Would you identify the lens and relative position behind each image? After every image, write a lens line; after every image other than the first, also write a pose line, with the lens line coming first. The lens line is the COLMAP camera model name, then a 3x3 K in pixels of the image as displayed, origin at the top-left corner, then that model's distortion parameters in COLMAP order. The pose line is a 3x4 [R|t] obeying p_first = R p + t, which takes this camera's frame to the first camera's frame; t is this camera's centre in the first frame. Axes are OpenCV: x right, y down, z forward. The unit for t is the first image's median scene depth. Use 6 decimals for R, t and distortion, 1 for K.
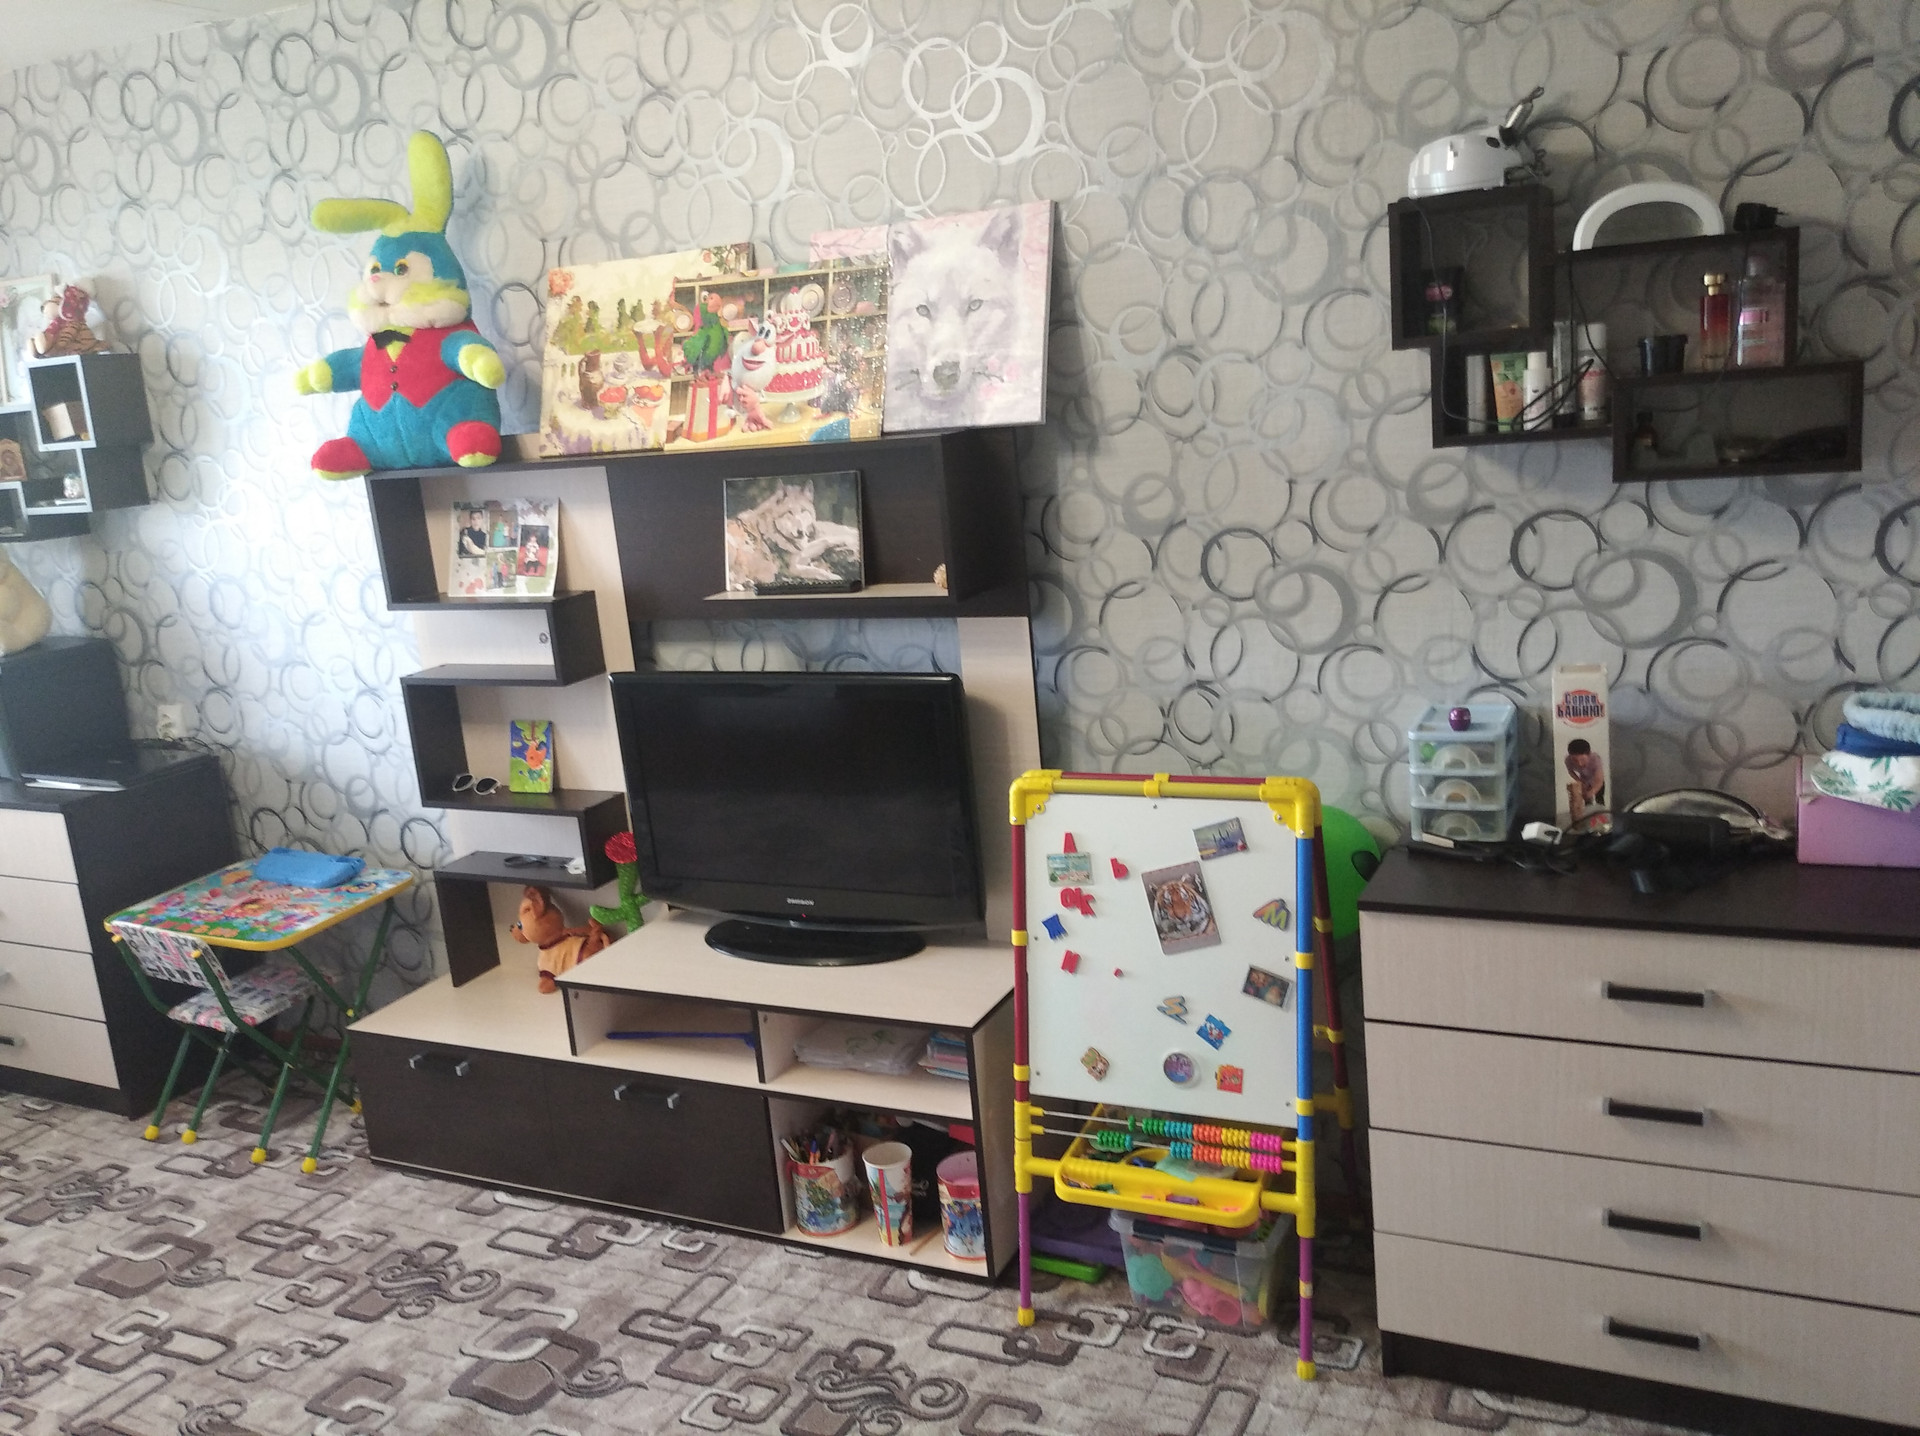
lens RADIAL K [[1586.1, 0, 937.3], [0, 1586.1, 697.1], [0, 0, 1]] dist [0.070183, -0.118219]
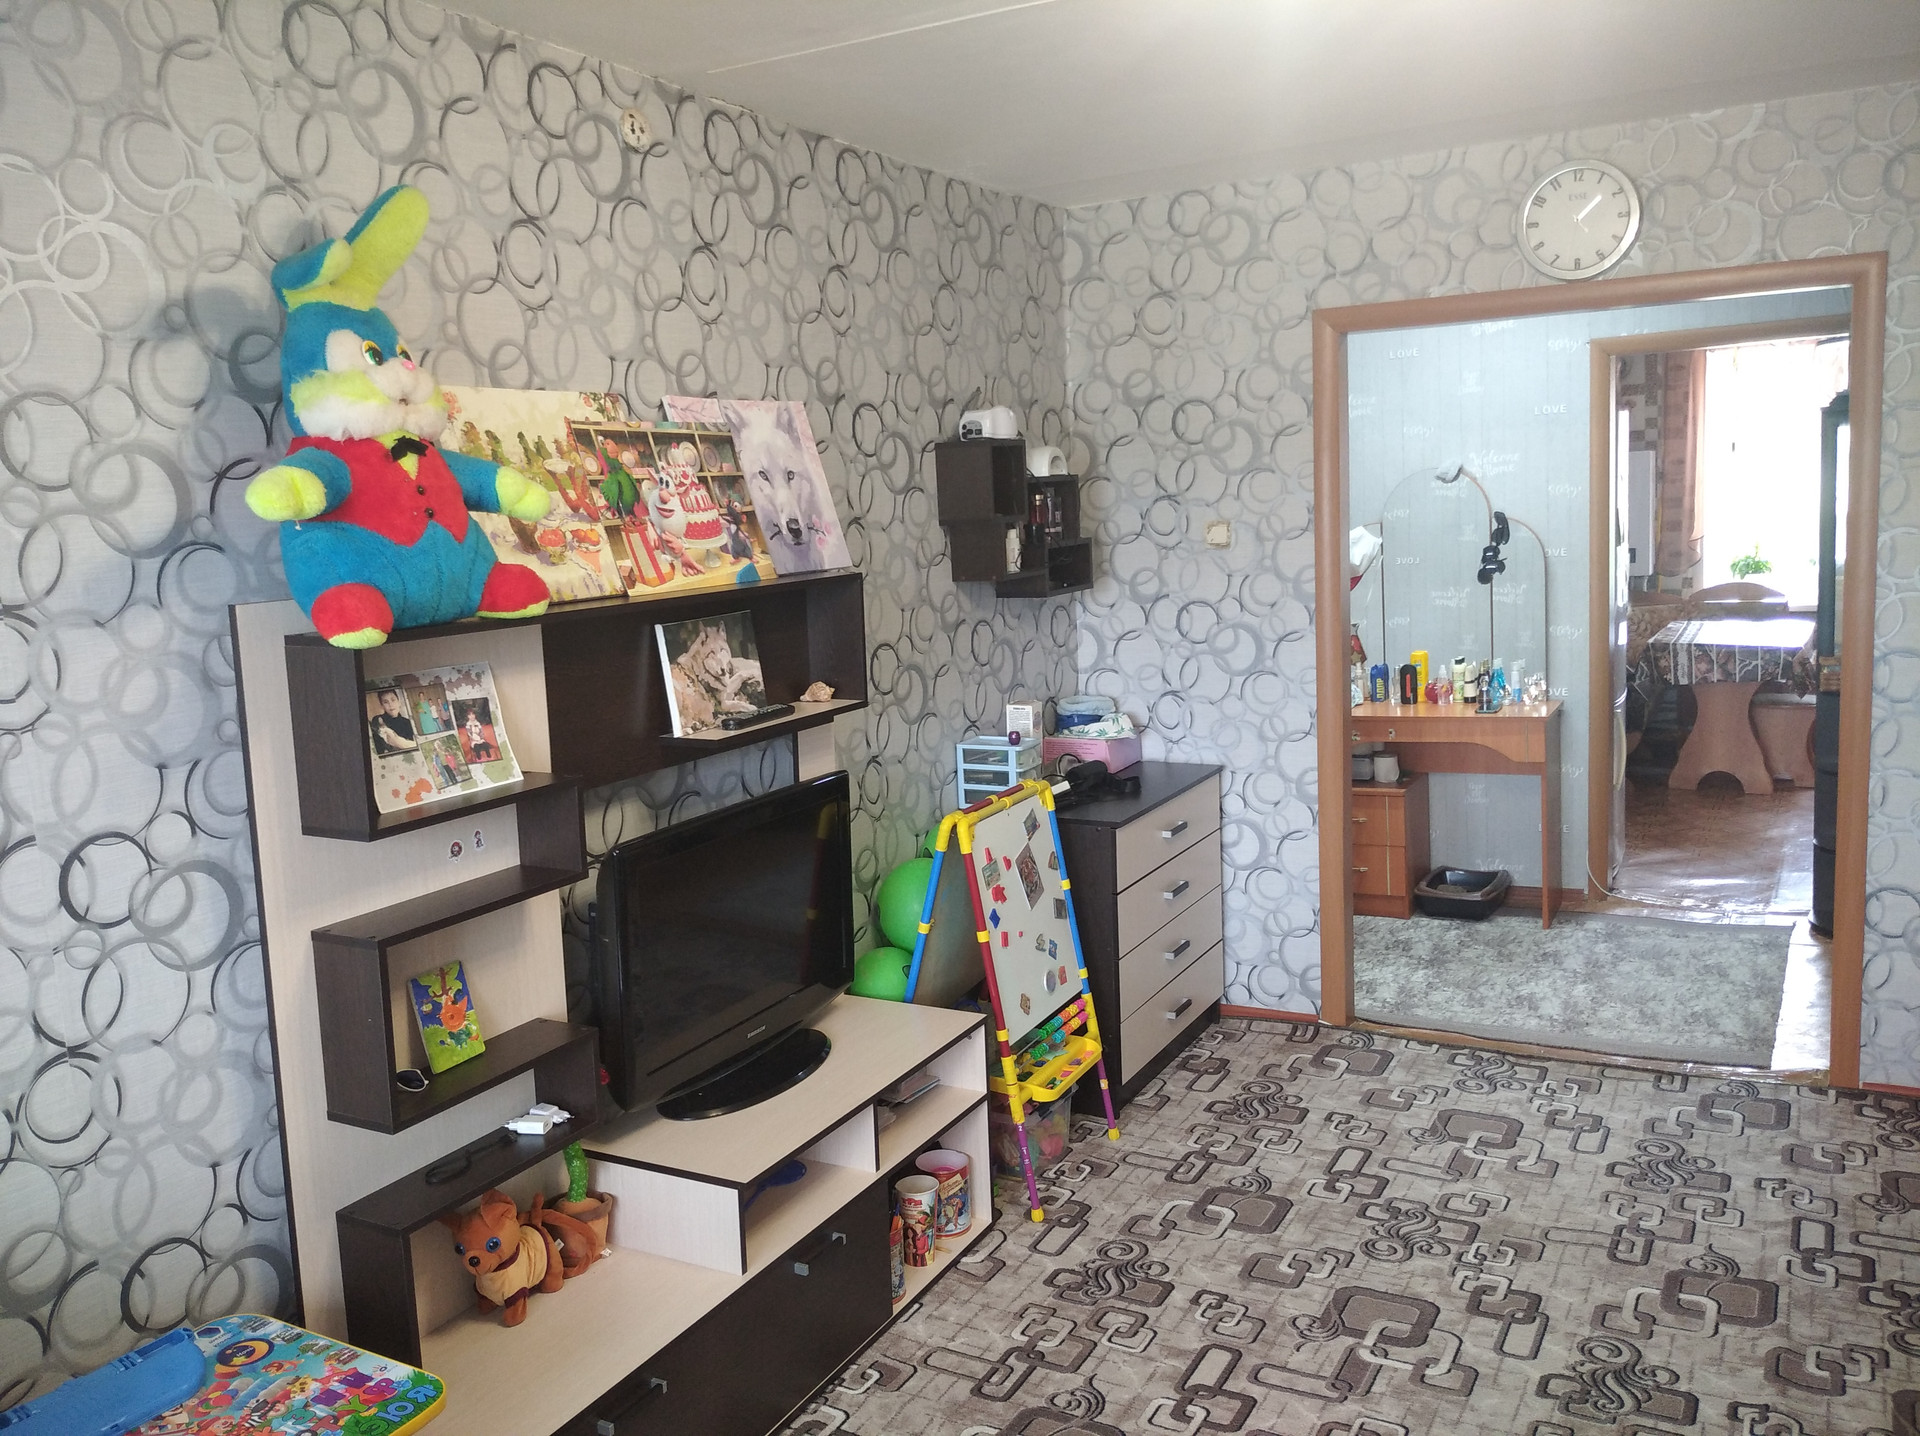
lens RADIAL K [[1586.1, 0, 953.2], [0, 1586.1, 711.7], [0, 0, 1]] dist [0.070183, -0.118219]
pose [[0.036184, -0.049686, 0.998109, -1.156707], [0.252808, 0.966732, 0.038959, -0.081582], [-0.966840, 0.250921, 0.047541, 0.828804]]
